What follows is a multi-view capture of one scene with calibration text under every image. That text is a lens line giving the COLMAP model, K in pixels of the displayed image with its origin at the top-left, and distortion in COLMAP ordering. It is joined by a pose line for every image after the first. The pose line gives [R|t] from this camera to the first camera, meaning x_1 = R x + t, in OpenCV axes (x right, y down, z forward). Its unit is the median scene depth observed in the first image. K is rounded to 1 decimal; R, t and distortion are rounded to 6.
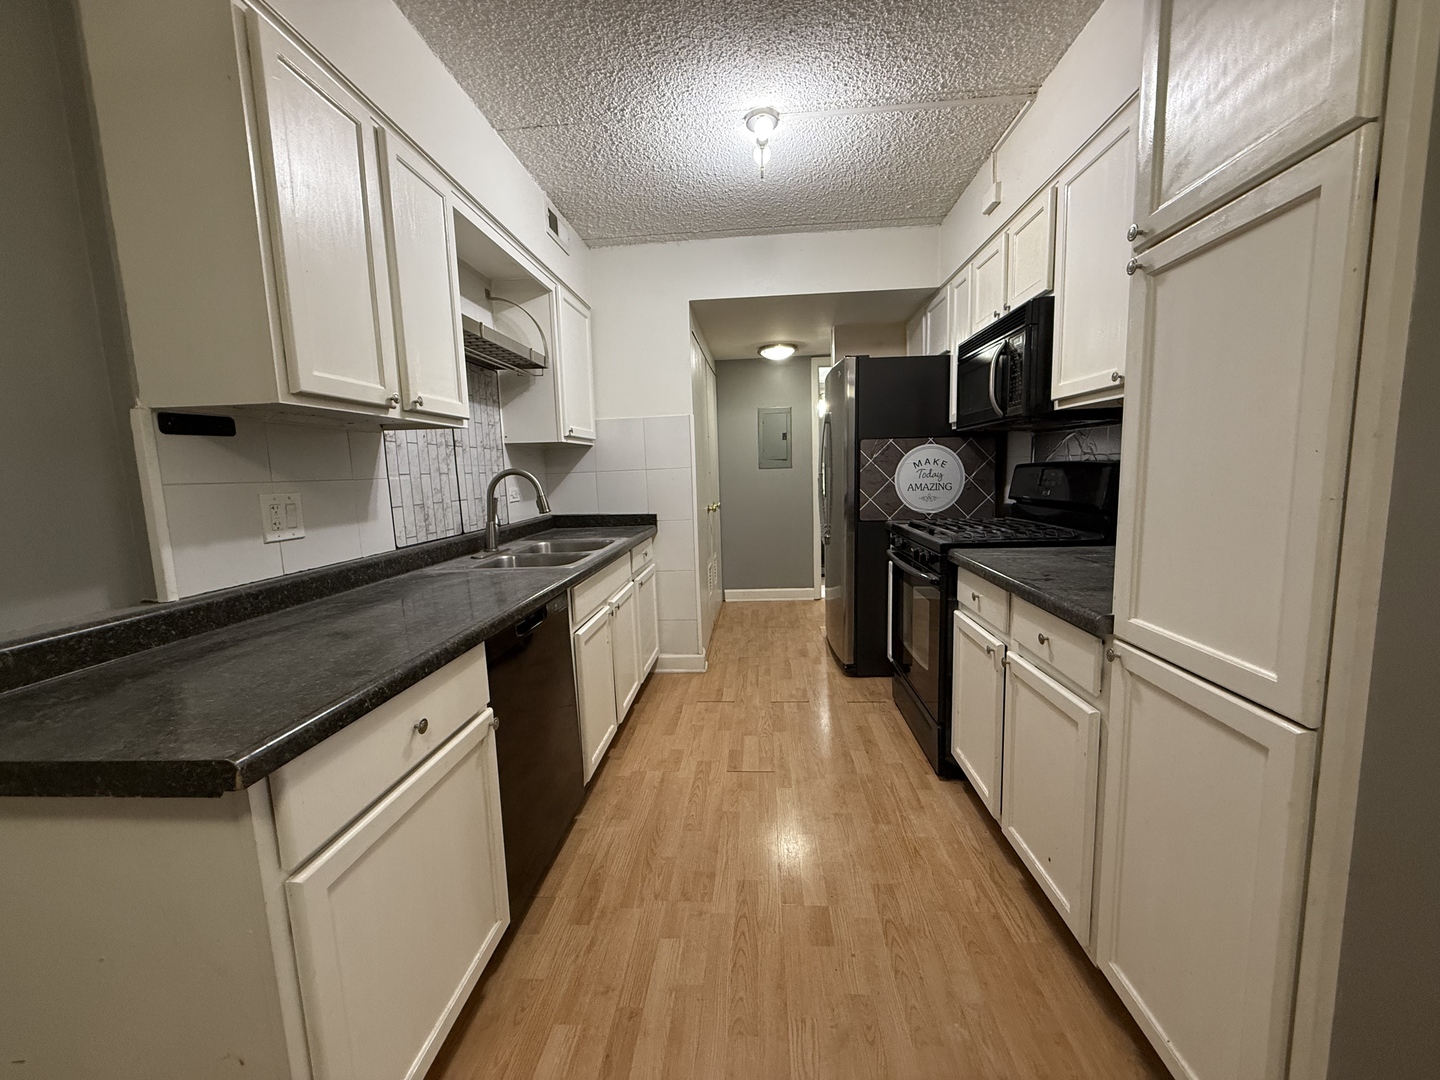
lens RADIAL K [[570.4, 0, 717.8], [0, 570.4, 541.7], [0, 0, 1]] dist [0.001420, -0.000961]
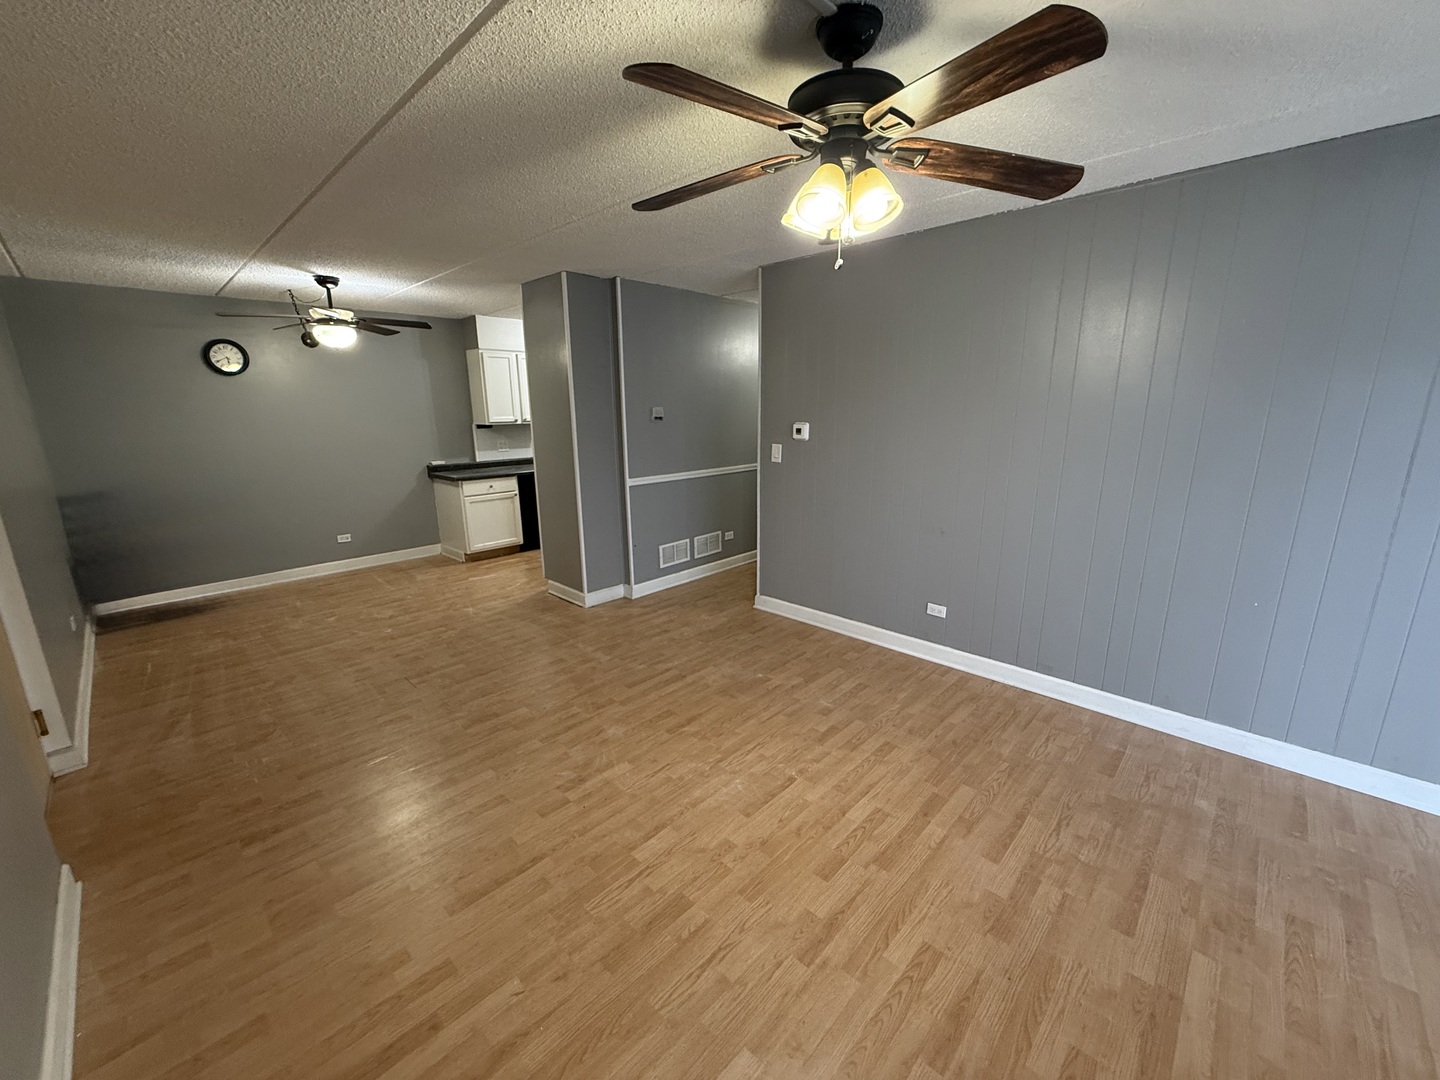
lens RADIAL K [[570.4, 0, 716.8], [0, 570.4, 541.3], [0, 0, 1]] dist [0.001420, -0.000961]
pose [[0.770866, 0.172873, -0.613091, 2.395778], [-0.096953, 0.983098, 0.155301, -0.118201], [0.629576, -0.060275, 0.774597, -1.006863]]
